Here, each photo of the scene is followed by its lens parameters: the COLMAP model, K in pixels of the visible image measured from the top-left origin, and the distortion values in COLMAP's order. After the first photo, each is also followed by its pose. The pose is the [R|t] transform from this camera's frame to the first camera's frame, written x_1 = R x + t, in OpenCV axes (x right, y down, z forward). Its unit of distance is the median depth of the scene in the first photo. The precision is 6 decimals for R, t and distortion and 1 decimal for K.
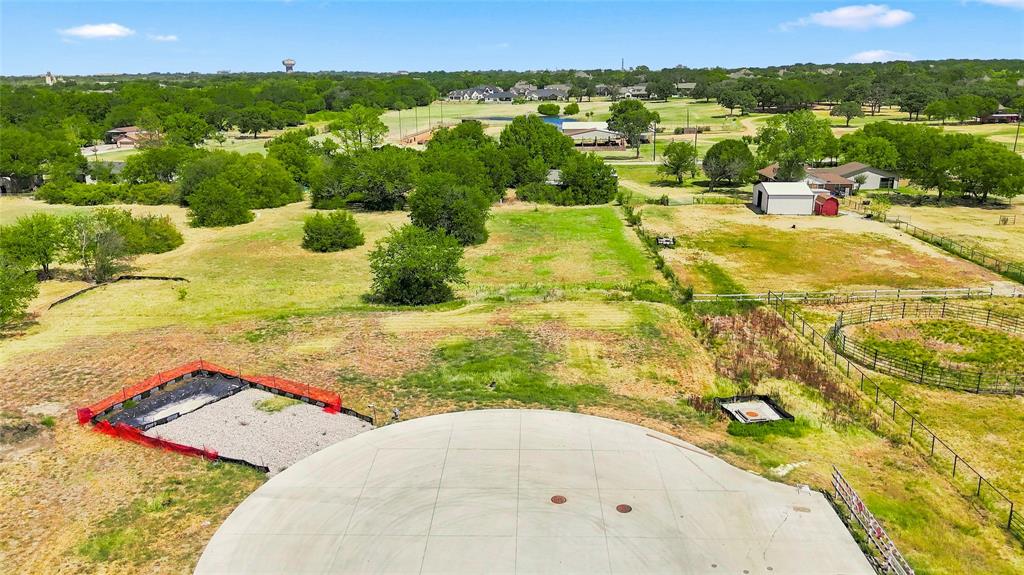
lens RADIAL K [[753.2, 0, 512.9], [0, 753.2, 286.6], [0, 0, 1]] dist [0.036912, -0.040224]
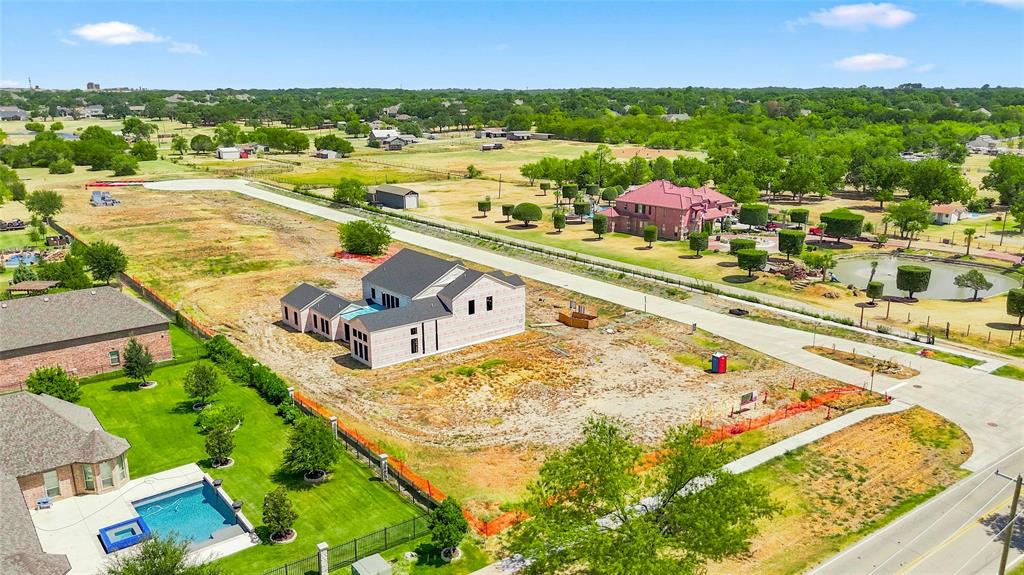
lens RADIAL K [[753.2, 0, 506.0], [0, 753.2, 286.2], [0, 0, 1]] dist [0.036912, -0.040224]
pose [[0.765562, -0.150240, 0.625574, -0.492603], [0.165660, 0.985598, 0.033974, 0.322962], [-0.621668, 0.077624, 0.779425, -1.290152]]
